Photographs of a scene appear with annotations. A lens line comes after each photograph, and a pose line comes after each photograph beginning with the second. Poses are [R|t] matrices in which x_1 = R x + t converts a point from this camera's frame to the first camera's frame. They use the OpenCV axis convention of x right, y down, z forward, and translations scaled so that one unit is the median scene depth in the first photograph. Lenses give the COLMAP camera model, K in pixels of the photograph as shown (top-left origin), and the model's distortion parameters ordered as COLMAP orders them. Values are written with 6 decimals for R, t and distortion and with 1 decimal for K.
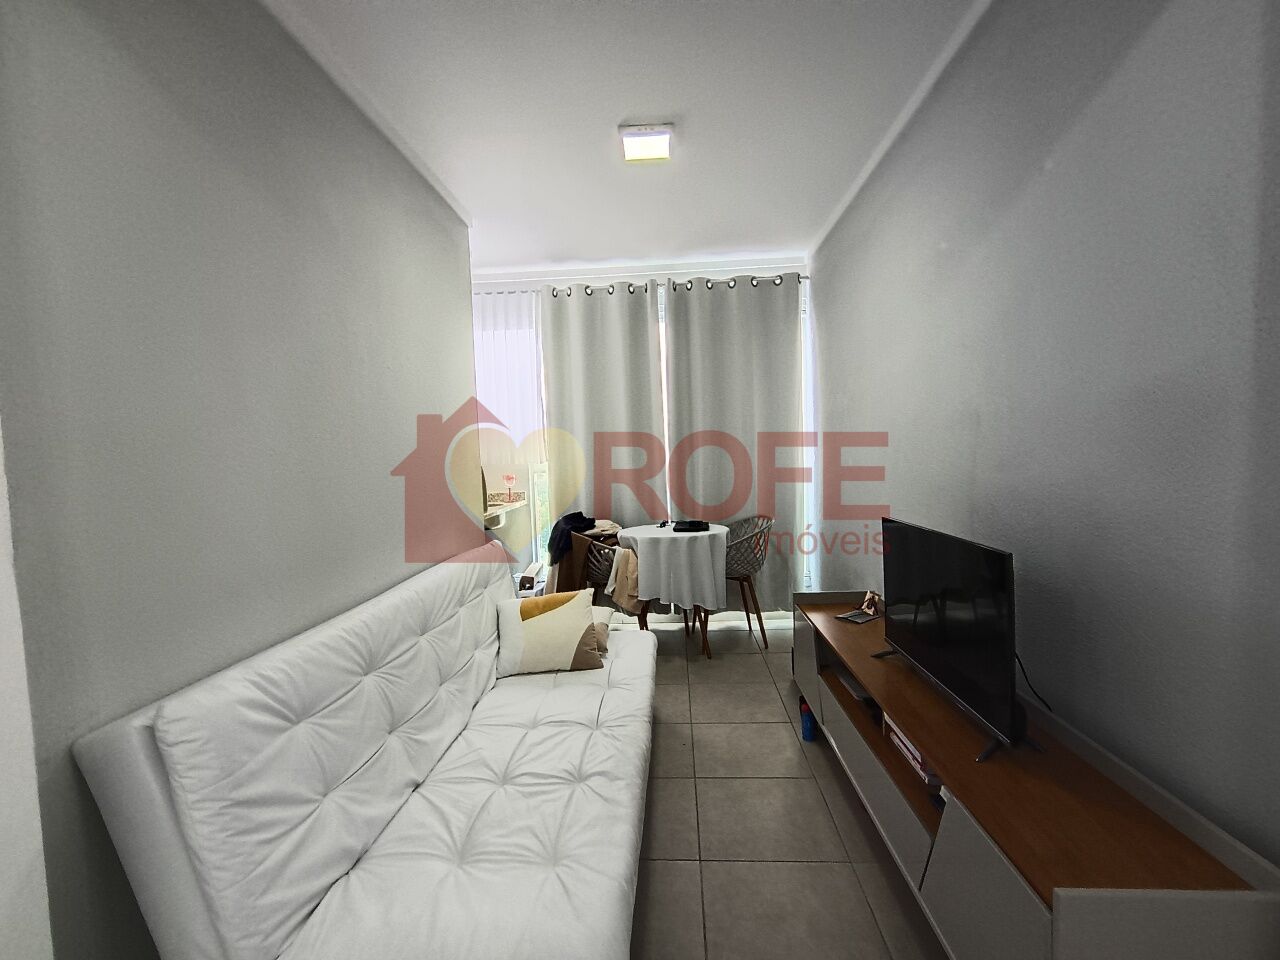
lens RADIAL K [[586.4, 0, 639.2], [0, 586.4, 483.8], [0, 0, 1]] dist [0.000300, 0.000285]
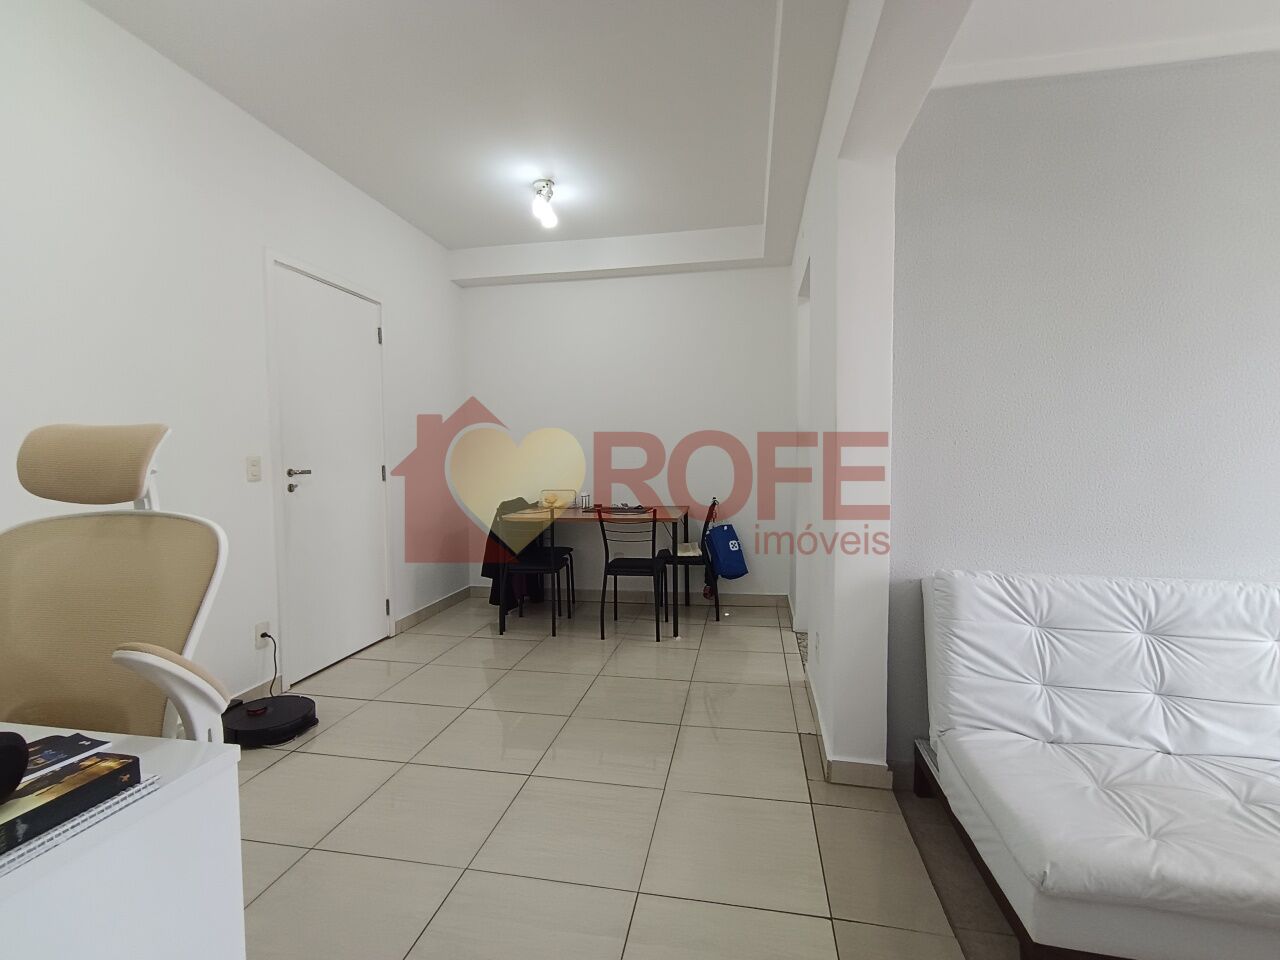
lens RADIAL K [[586.4, 0, 639.2], [0, 586.4, 483.8], [0, 0, 1]] dist [0.000300, 0.000285]
pose [[-0.121915, 0.084813, -0.988910, 0.779896], [-0.049595, 0.994577, 0.091413, -0.016948], [0.991301, 0.060189, -0.117047, 0.159362]]
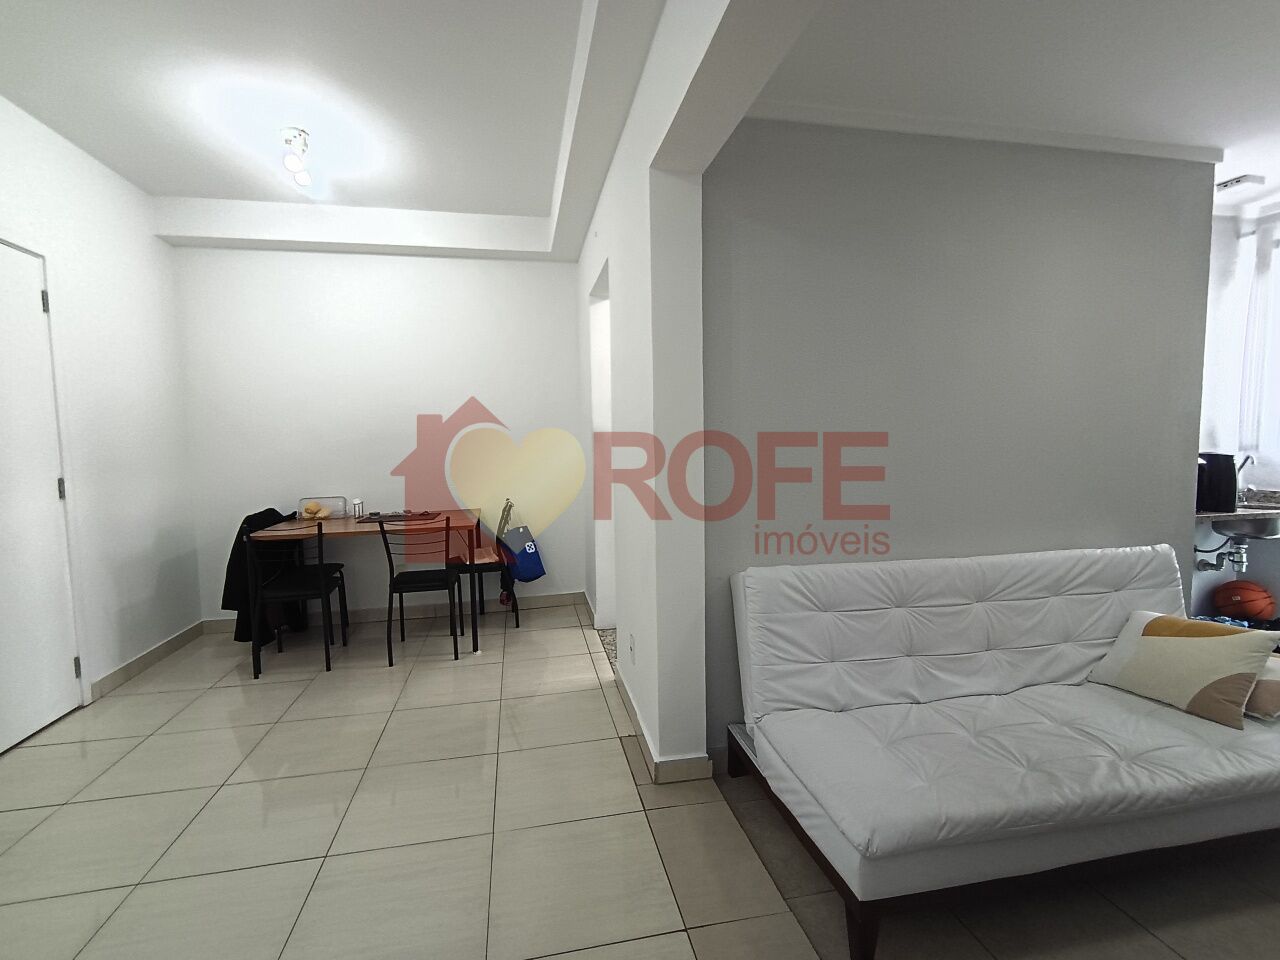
lens RADIAL K [[586.2, 0, 642.4], [0, 586.2, 487.3], [0, 0, 1]] dist [0.000934, -0.000093]
pose [[0.262490, 0.103088, -0.959412, 0.690490], [-0.051491, 0.994357, 0.092756, -0.050590], [0.963560, 0.025053, 0.266317, 0.057648]]
